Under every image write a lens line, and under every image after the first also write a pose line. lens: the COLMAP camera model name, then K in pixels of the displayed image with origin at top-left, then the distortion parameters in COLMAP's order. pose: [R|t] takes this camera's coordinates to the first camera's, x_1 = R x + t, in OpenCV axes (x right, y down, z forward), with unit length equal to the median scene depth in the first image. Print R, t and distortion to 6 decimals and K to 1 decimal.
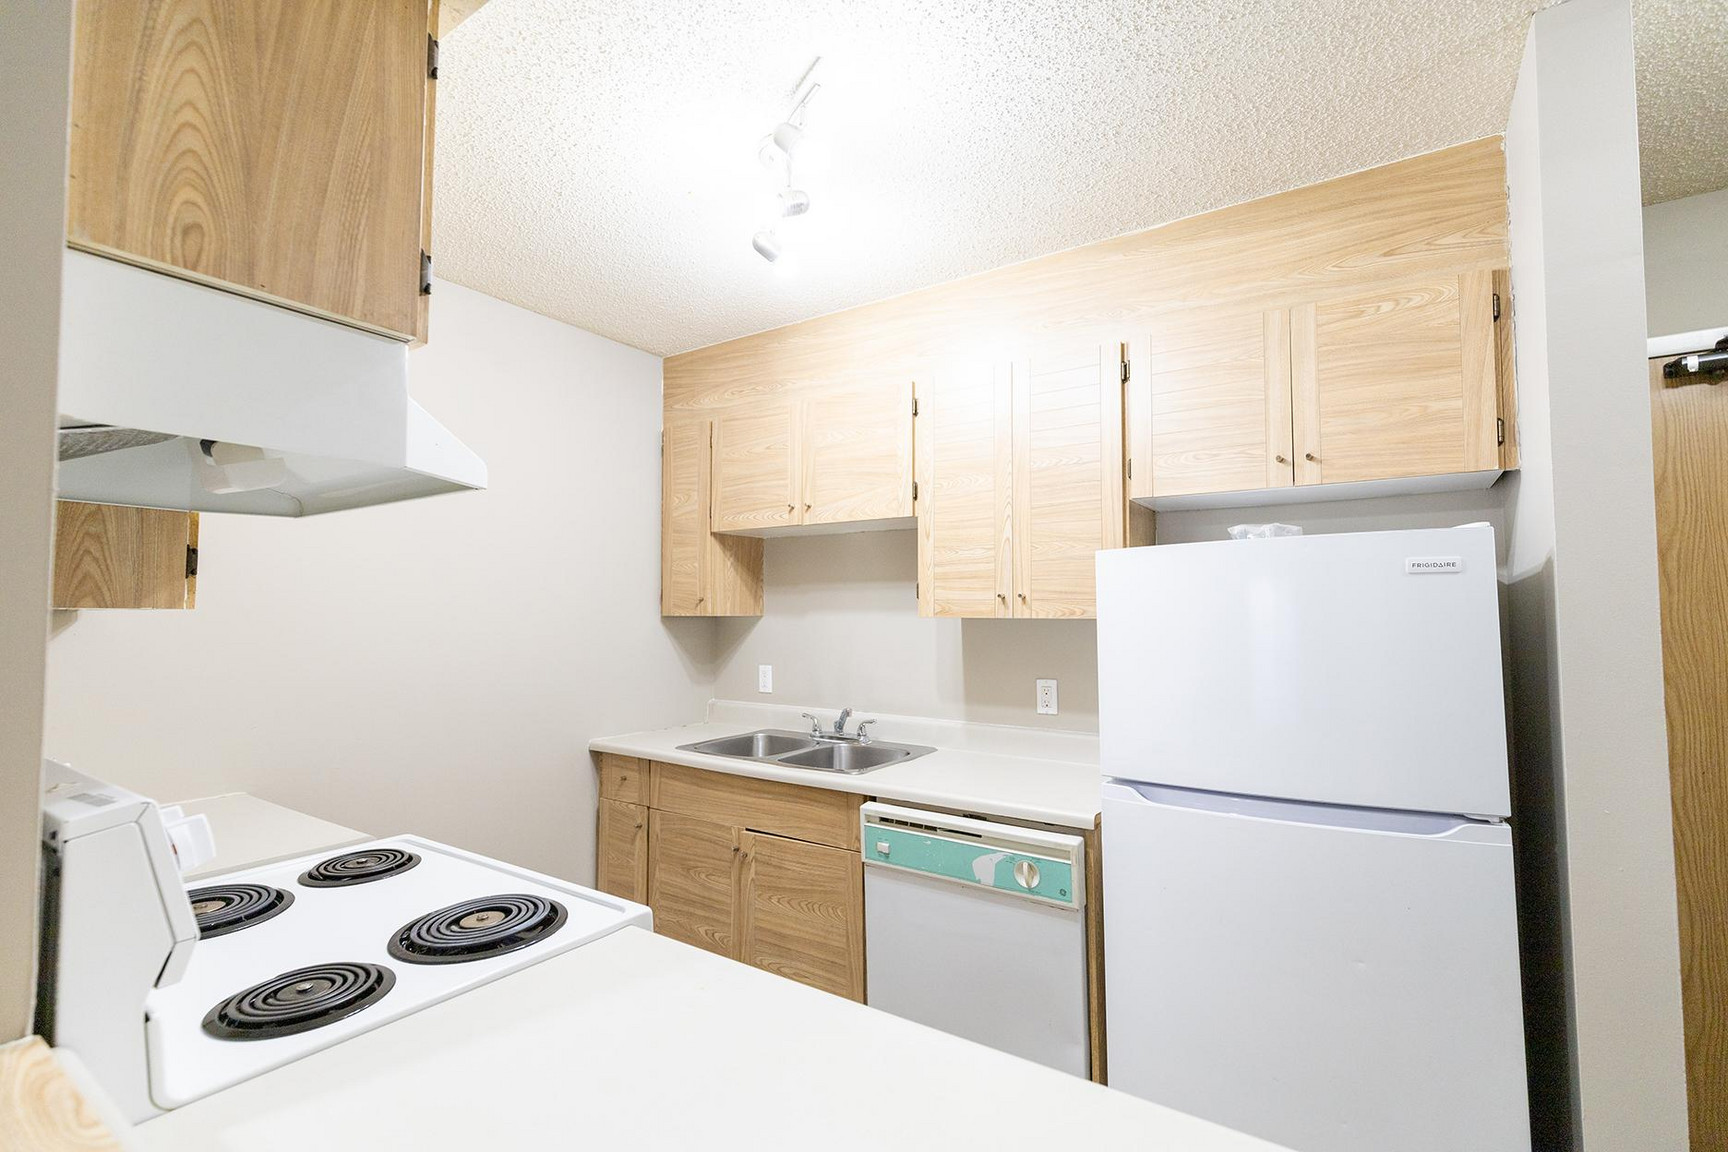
lens RADIAL K [[772.4, 0, 864.0], [0, 772.4, 576.0], [0, 0, 1]] dist [-0.000599, -0.000274]
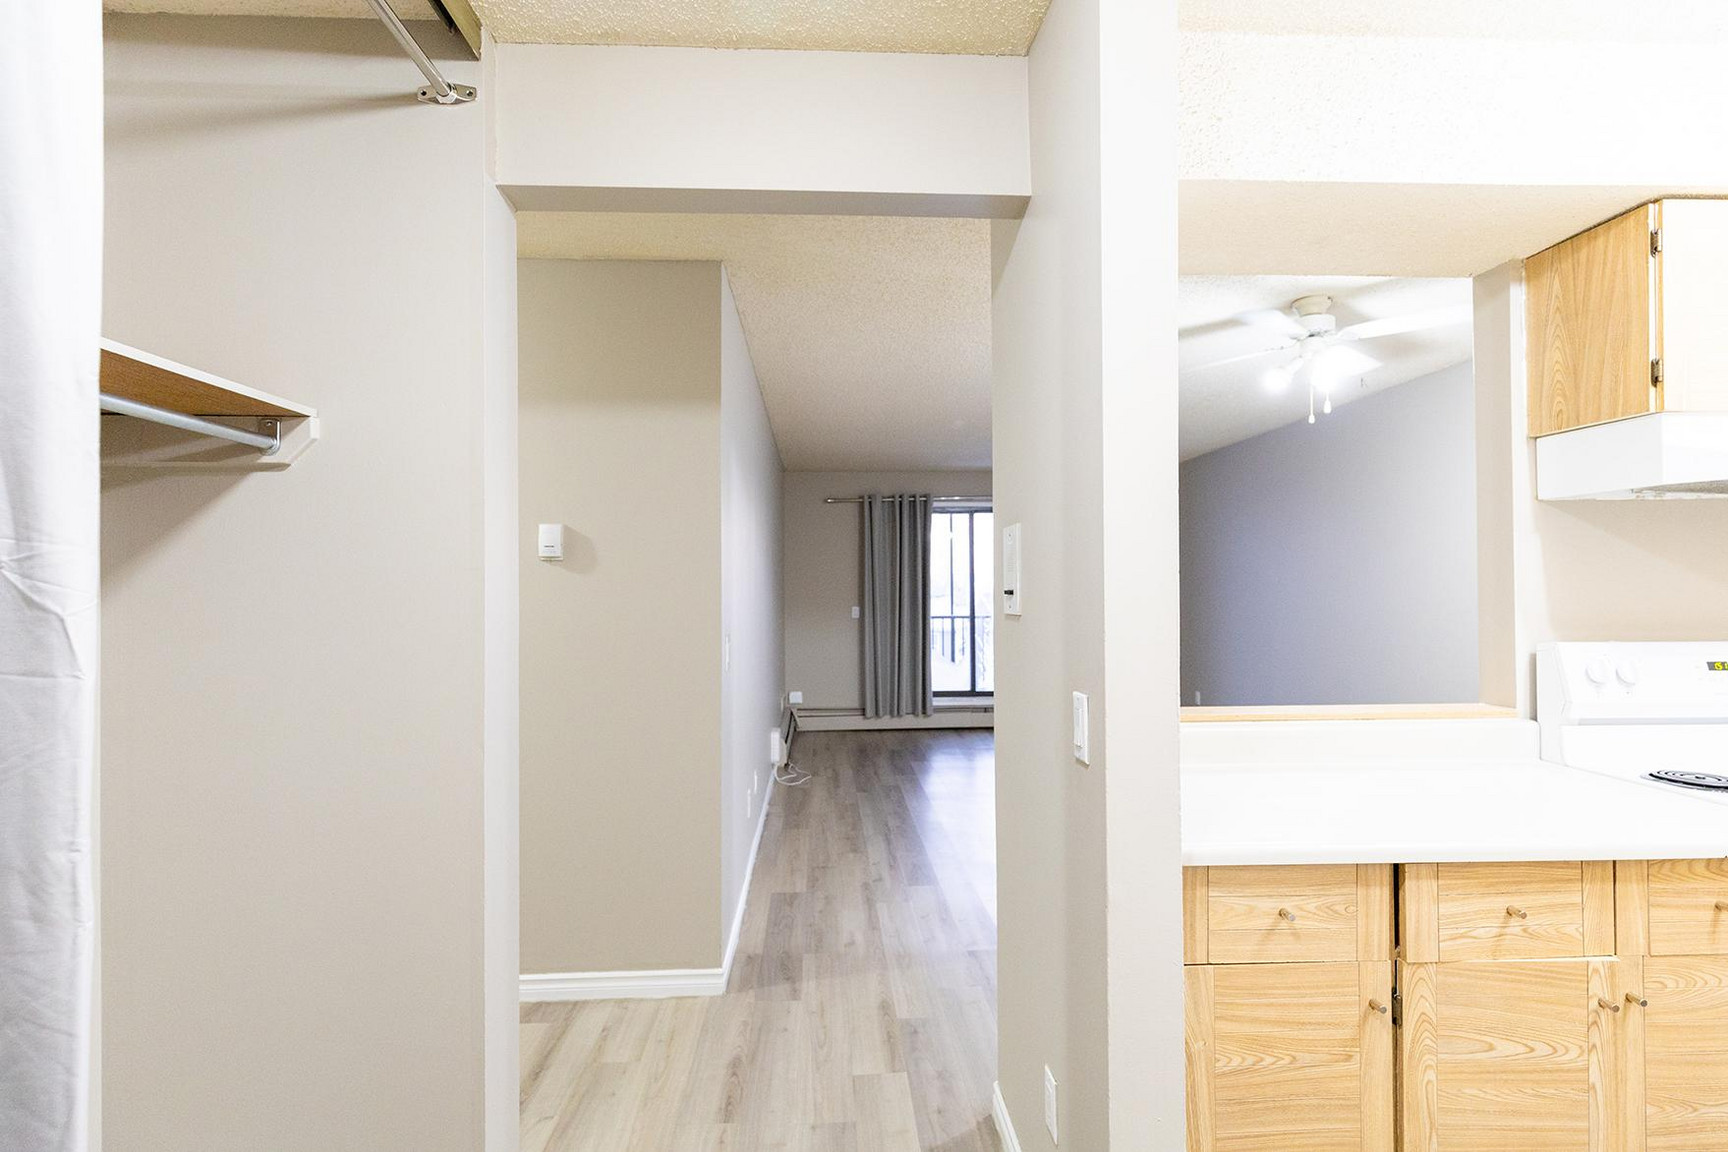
lens RADIAL K [[827.4, 0, 855.5], [0, 827.4, 580.9], [0, 0, 1]] dist [0.000247, 0.000575]
pose [[-0.803775, -0.000086, -0.594933, 1.385834], [0.036841, 0.998074, -0.049918, 0.072367], [0.593791, -0.062041, -0.802224, 0.976633]]
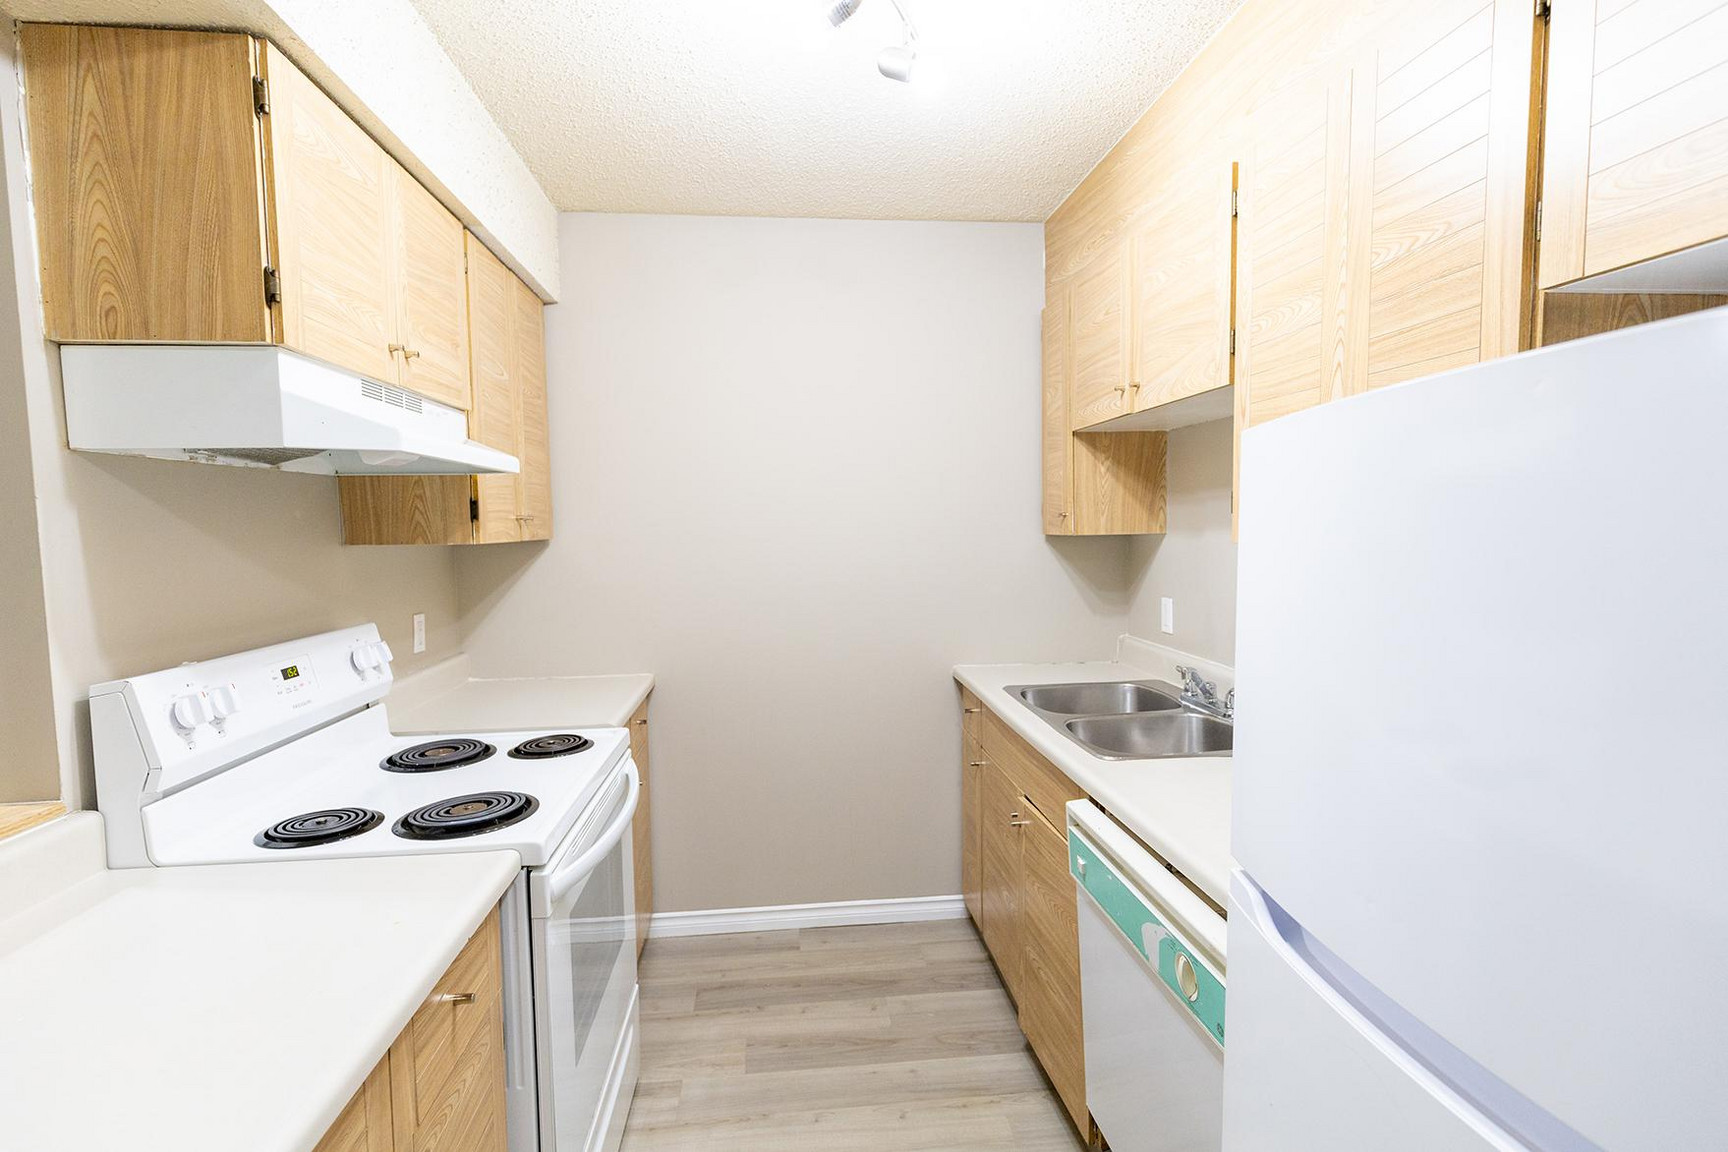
lens RADIAL K [[827.4, 0, 855.5], [0, 827.4, 580.9], [0, 0, 1]] dist [0.000247, 0.000575]
pose [[0.636214, 0.043262, -0.770299, 0.740879], [0.055697, 0.993246, 0.101786, -0.005600], [0.769499, -0.107661, 0.629508, 0.585159]]
